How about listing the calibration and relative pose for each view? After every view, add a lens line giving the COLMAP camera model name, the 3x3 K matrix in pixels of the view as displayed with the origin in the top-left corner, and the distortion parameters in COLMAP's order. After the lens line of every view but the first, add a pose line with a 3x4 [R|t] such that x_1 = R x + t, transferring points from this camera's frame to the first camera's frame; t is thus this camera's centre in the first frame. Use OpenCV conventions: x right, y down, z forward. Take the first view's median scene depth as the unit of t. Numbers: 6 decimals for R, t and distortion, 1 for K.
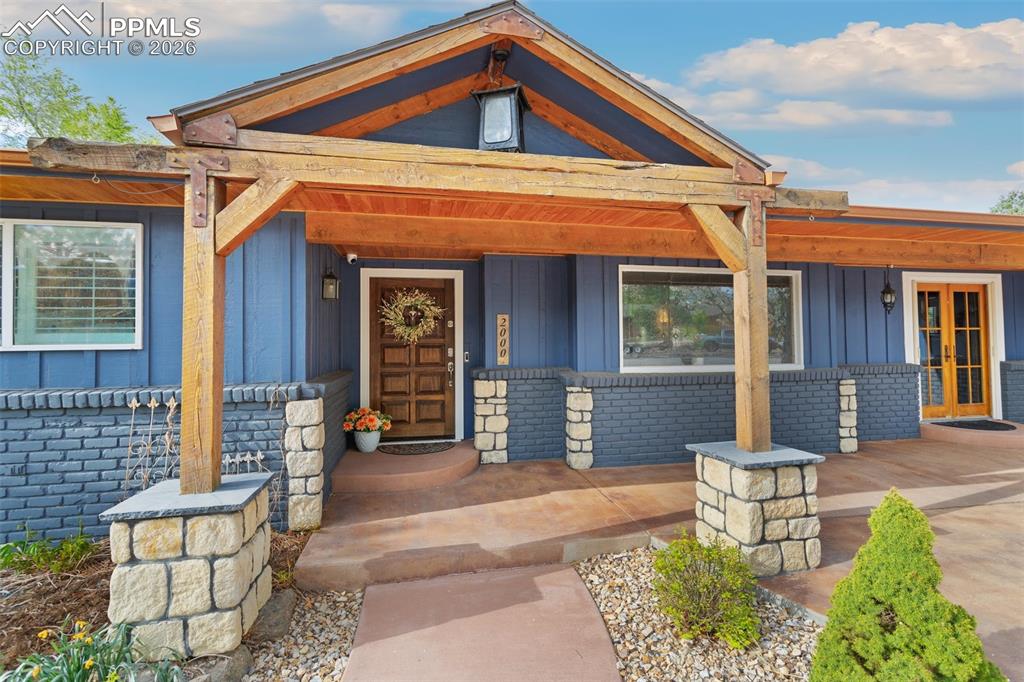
lens RADIAL K [[489.8, 0, 512.0], [0, 489.8, 341.0], [0, 0, 1]] dist [0.001539, 0.000049]
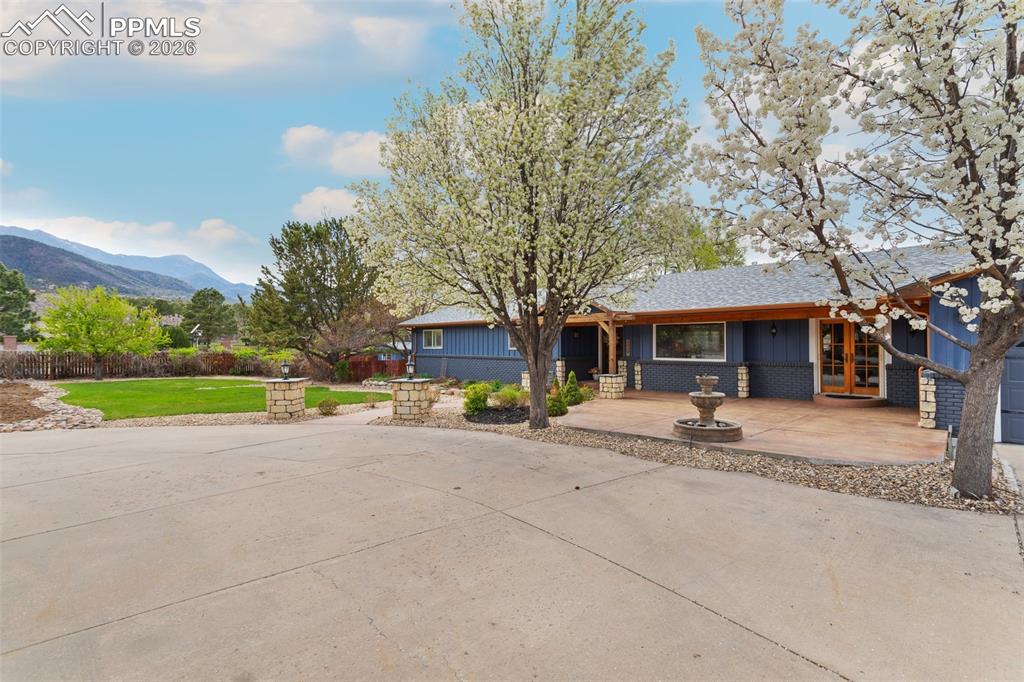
lens RADIAL K [[489.8, 0, 512.0], [0, 489.8, 341.0], [0, 0, 1]] dist [0.001539, 0.000049]
pose [[0.510522, 0.002413, -0.859861, 2.144325], [0.010094, 0.999910, 0.008800, -0.076067], [0.859805, -0.013172, 0.510452, -1.142910]]
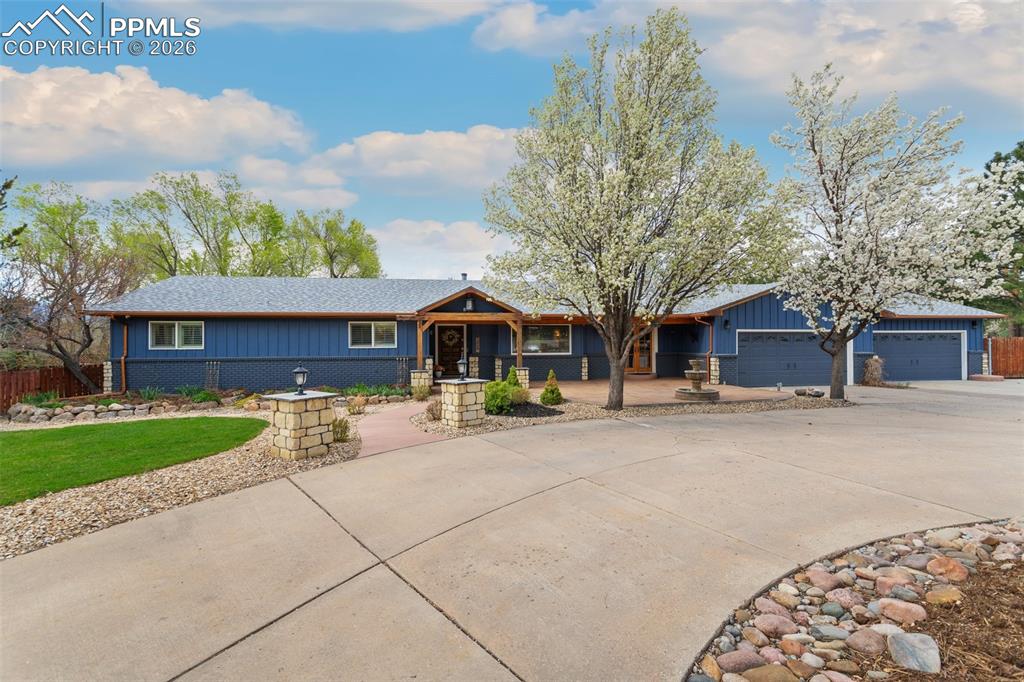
lens RADIAL K [[489.8, 0, 512.0], [0, 489.8, 341.0], [0, 0, 1]] dist [0.001539, 0.000049]
pose [[0.998763, 0.002807, -0.049645, 0.368706], [-0.002380, 0.999960, 0.008662, -0.057604], [0.049667, -0.008533, 0.998729, -2.256550]]
